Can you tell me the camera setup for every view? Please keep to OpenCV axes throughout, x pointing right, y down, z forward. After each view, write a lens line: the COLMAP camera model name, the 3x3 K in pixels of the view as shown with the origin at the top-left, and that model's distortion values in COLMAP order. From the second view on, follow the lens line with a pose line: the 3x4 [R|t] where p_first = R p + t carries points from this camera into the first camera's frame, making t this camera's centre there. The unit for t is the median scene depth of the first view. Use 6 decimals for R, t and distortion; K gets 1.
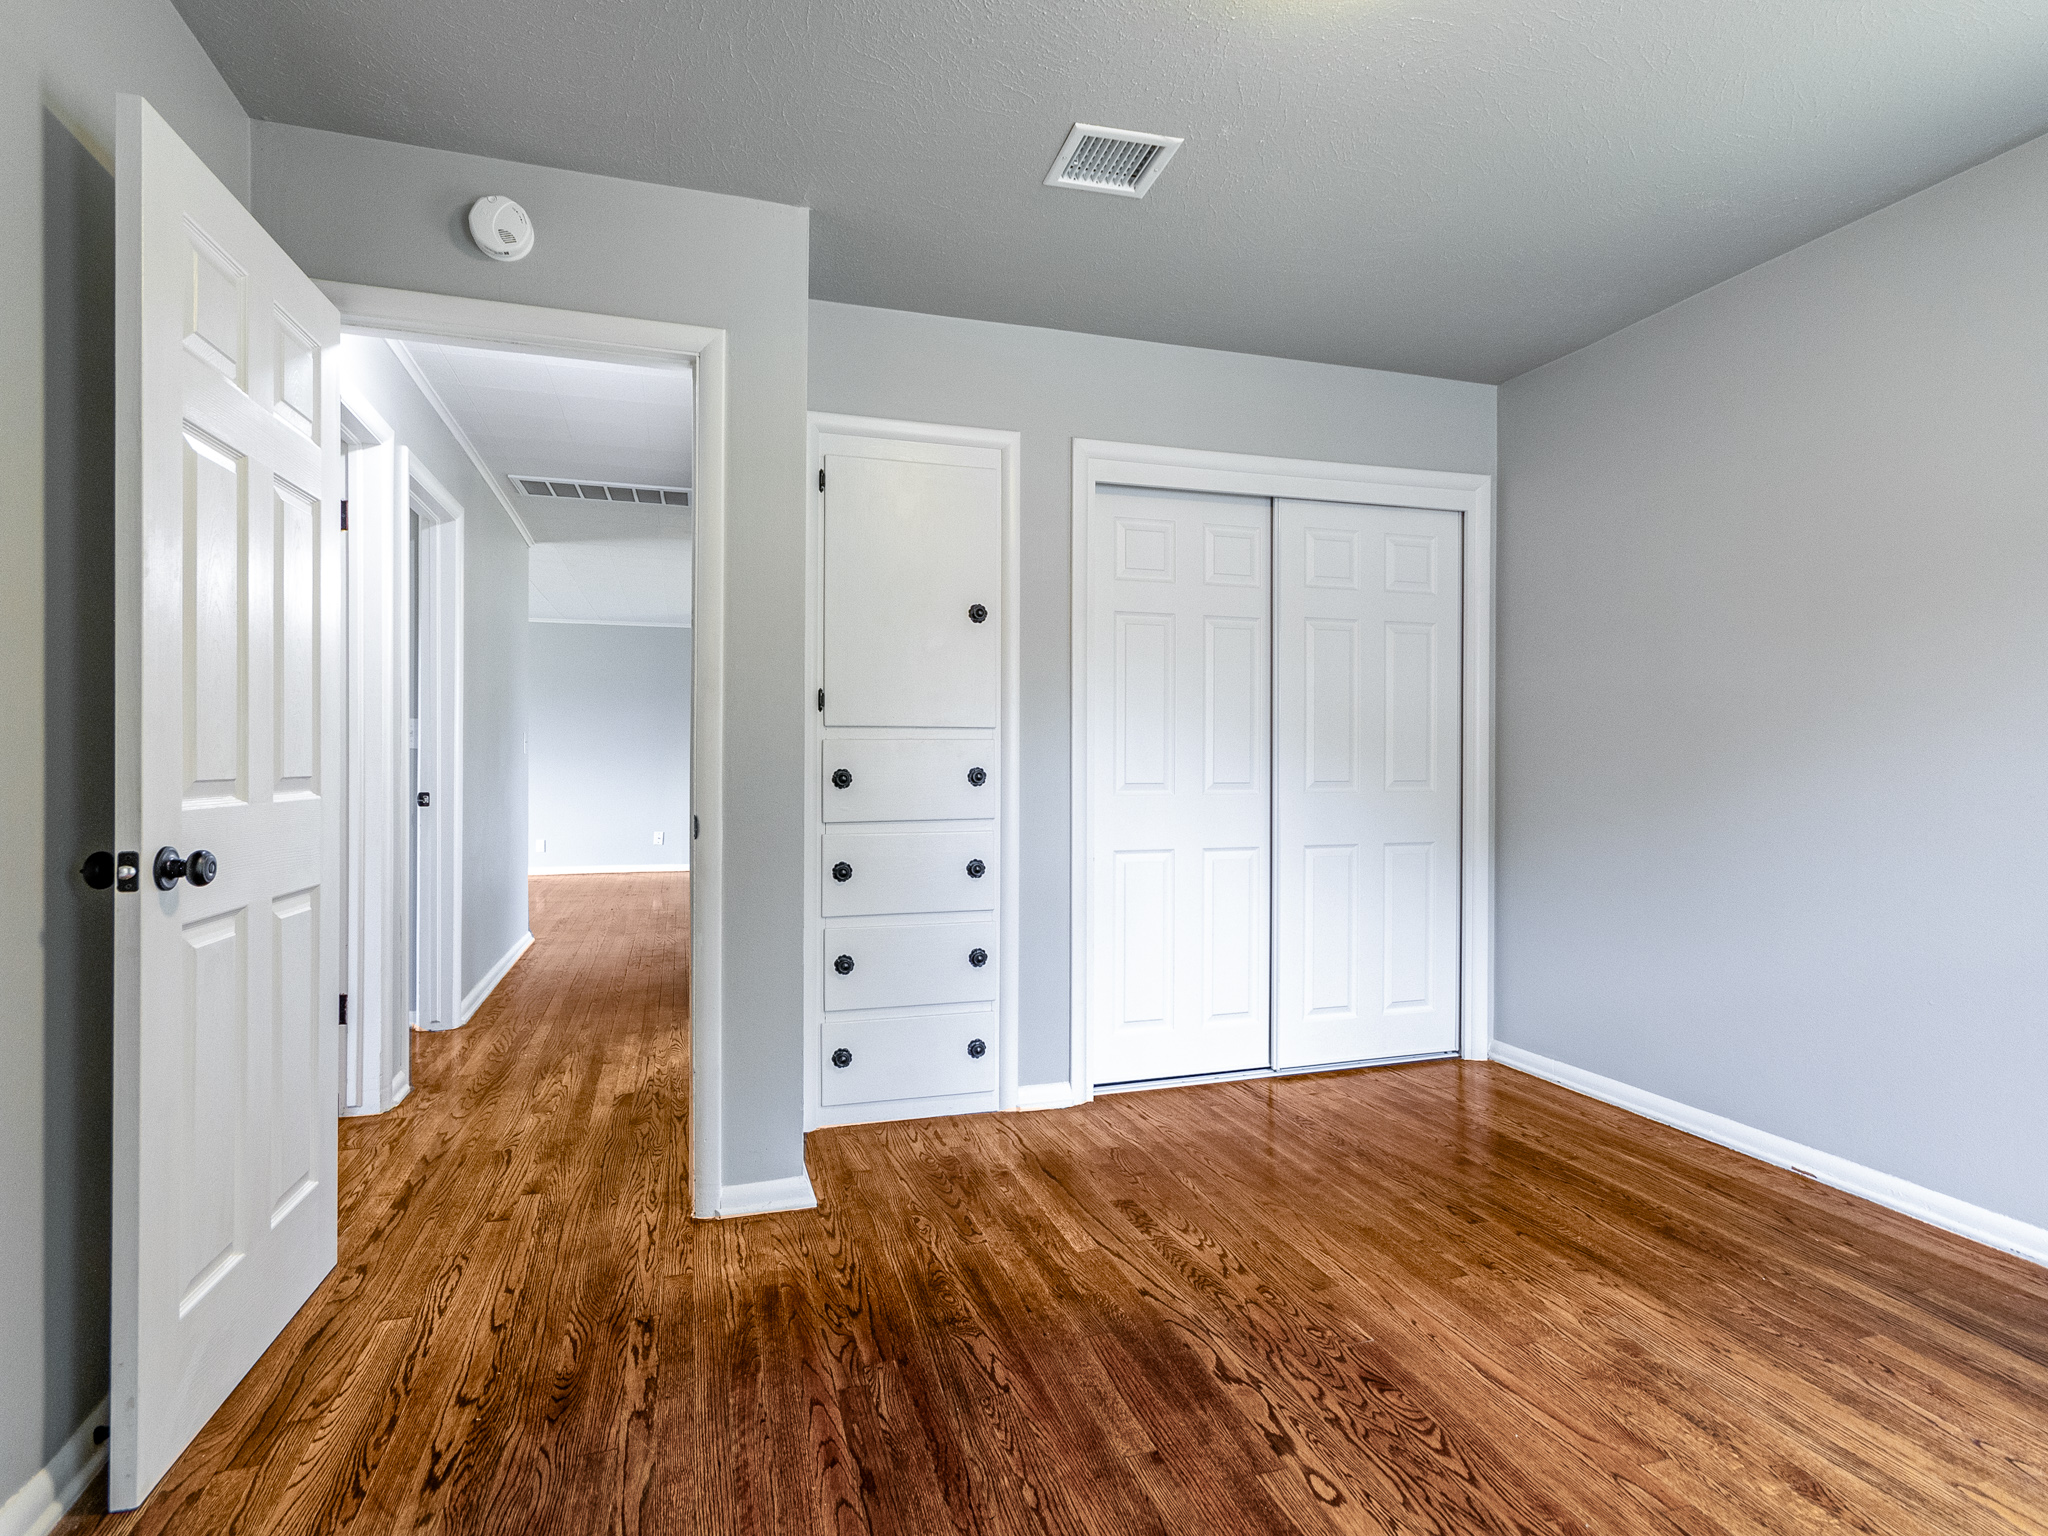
lens RADIAL K [[1075.3, 0, 1020.2], [0, 1075.3, 760.4], [0, 0, 1]] dist [0.004866, 0.006255]
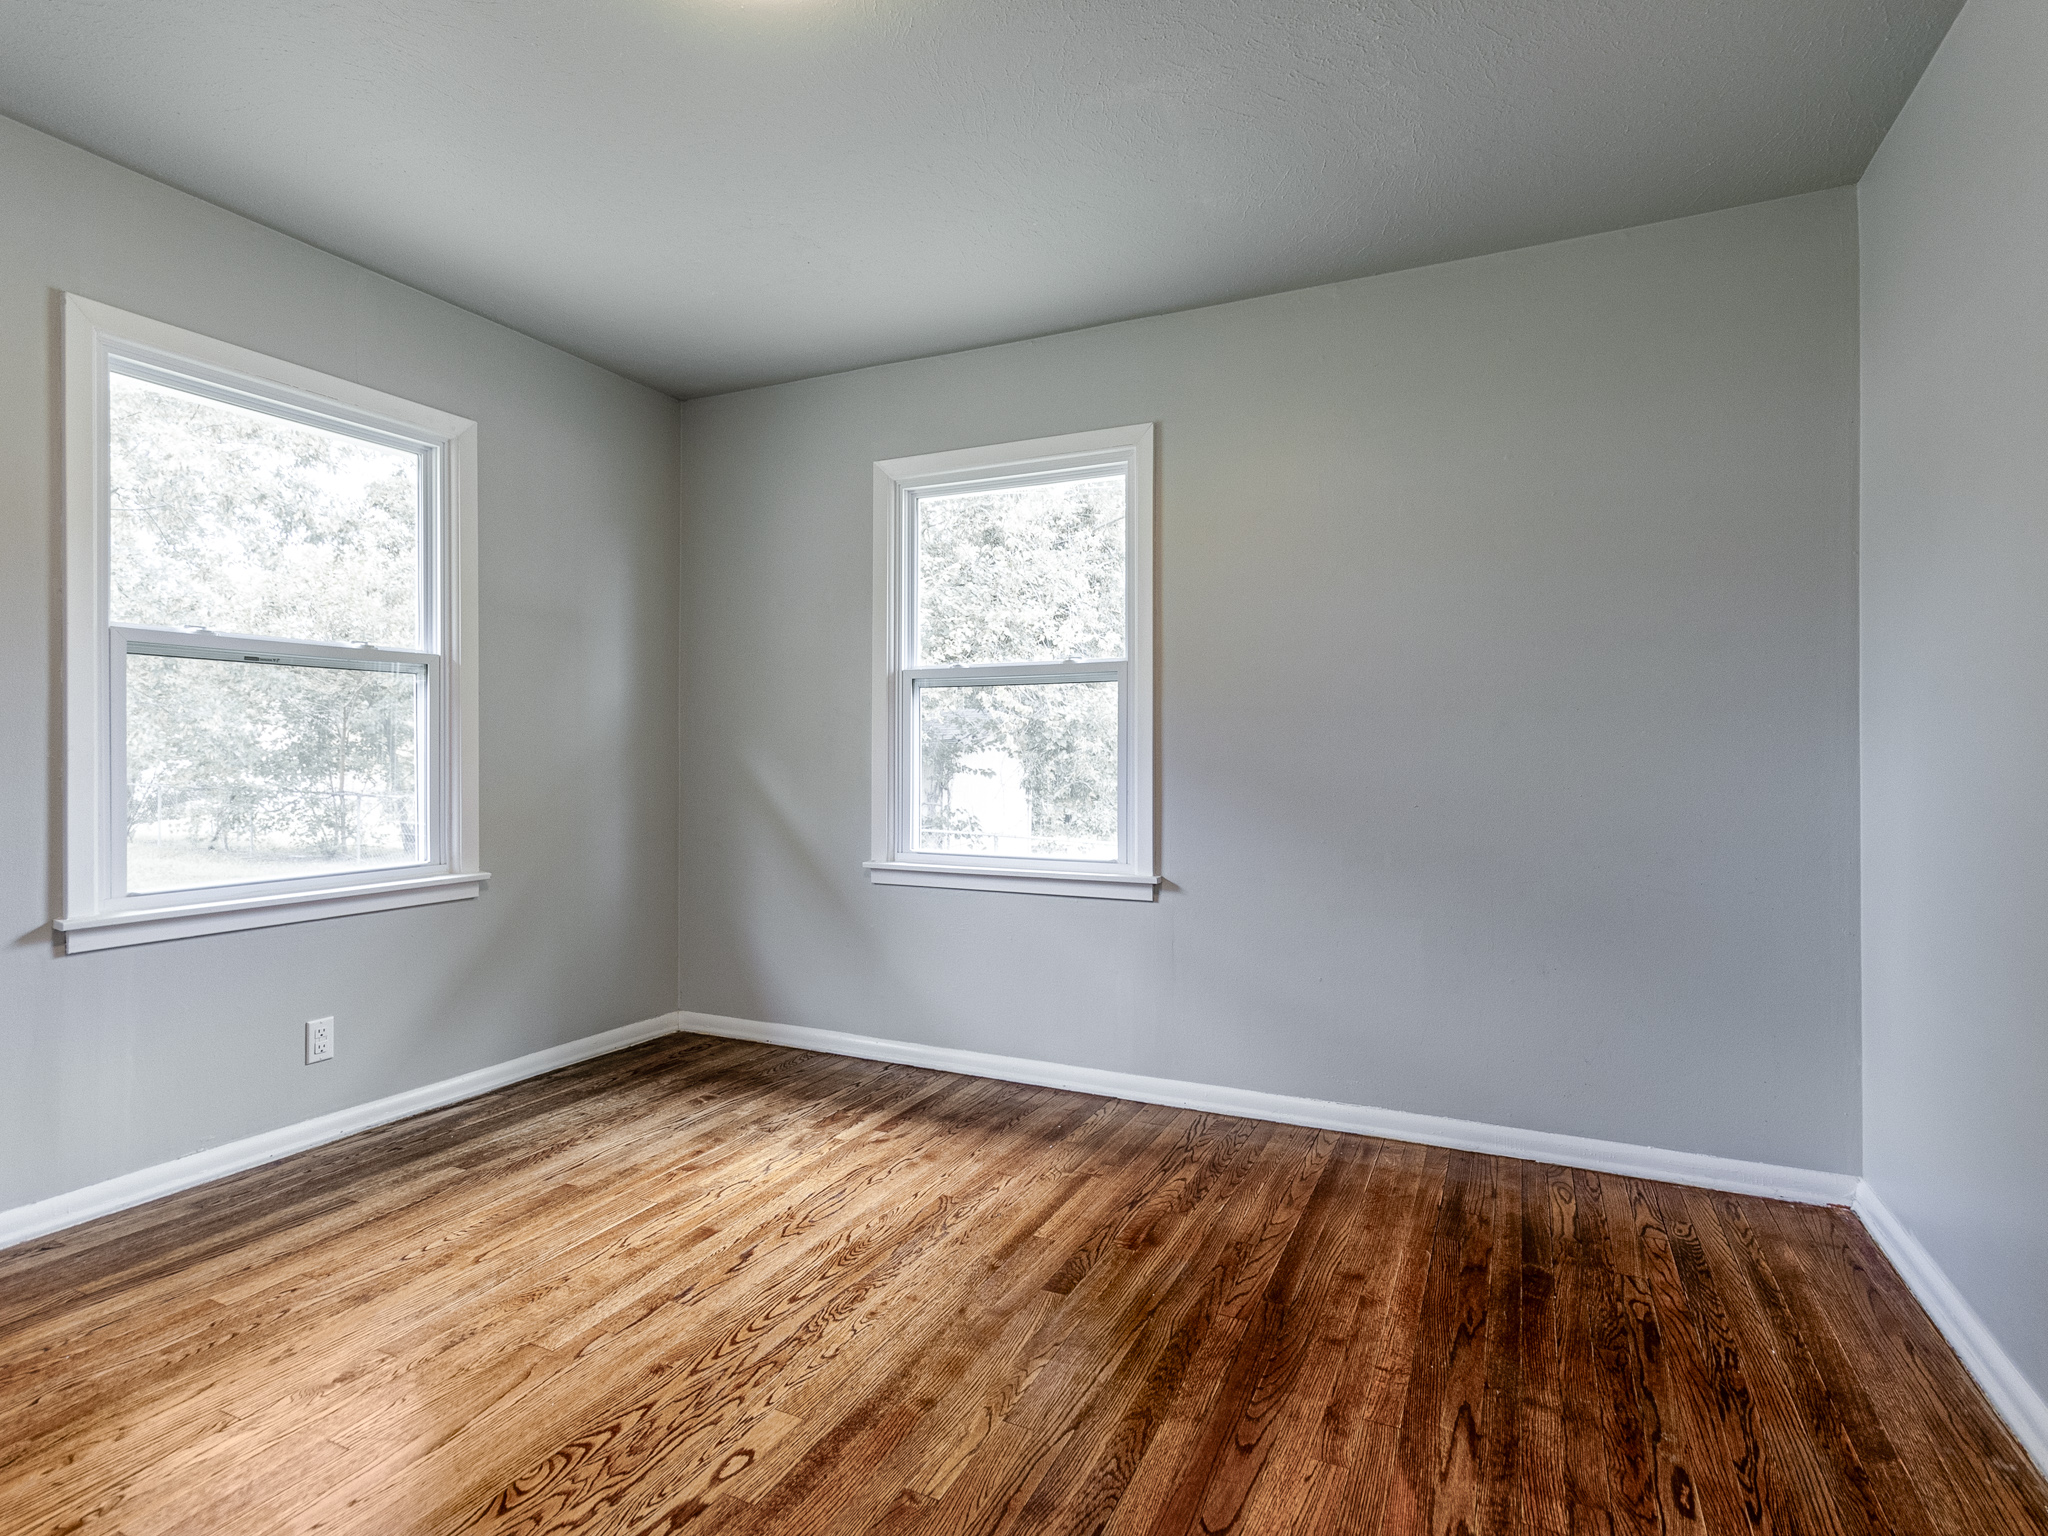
lens RADIAL K [[1075.3, 0, 1020.5], [0, 1075.3, 762.6], [0, 0, 1]] dist [0.004866, 0.006255]
pose [[-0.745443, -0.010986, 0.666479, -0.563374], [-0.016095, 0.999869, -0.001521, 0.008420], [-0.666375, -0.011860, -0.745523, 1.509719]]
